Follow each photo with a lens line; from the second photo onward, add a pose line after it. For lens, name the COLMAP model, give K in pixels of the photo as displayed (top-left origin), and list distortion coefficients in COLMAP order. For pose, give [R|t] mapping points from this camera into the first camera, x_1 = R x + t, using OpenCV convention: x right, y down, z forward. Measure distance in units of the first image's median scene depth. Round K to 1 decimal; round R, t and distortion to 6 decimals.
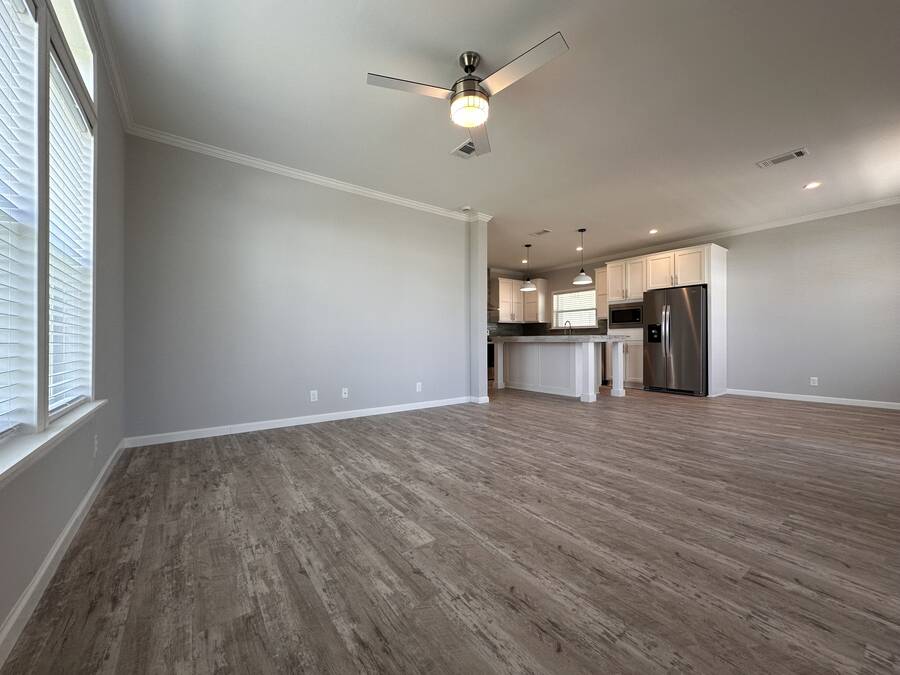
lens RADIAL K [[356.2, 0, 452.7], [0, 356.2, 338.4], [0, 0, 1]] dist [0.000946, 0.000304]
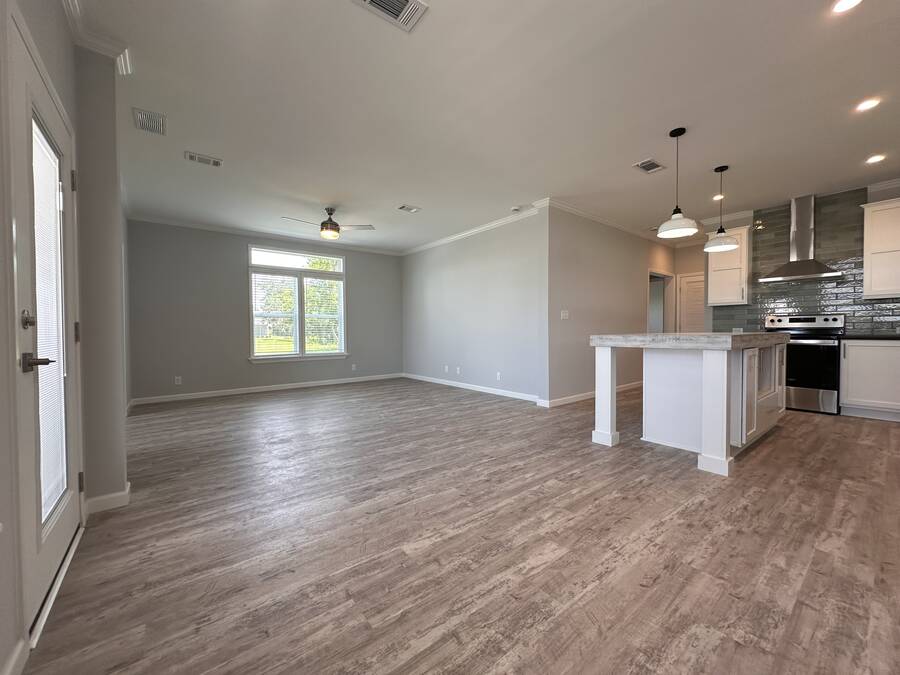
lens RADIAL K [[356.2, 0, 452.7], [0, 356.2, 338.4], [0, 0, 1]] dist [0.000946, 0.000304]
pose [[0.033231, 0.026349, -0.999100, 0.664591], [0.014393, 0.999536, 0.026839, -0.014563], [0.999344, -0.015272, 0.032837, 0.489955]]
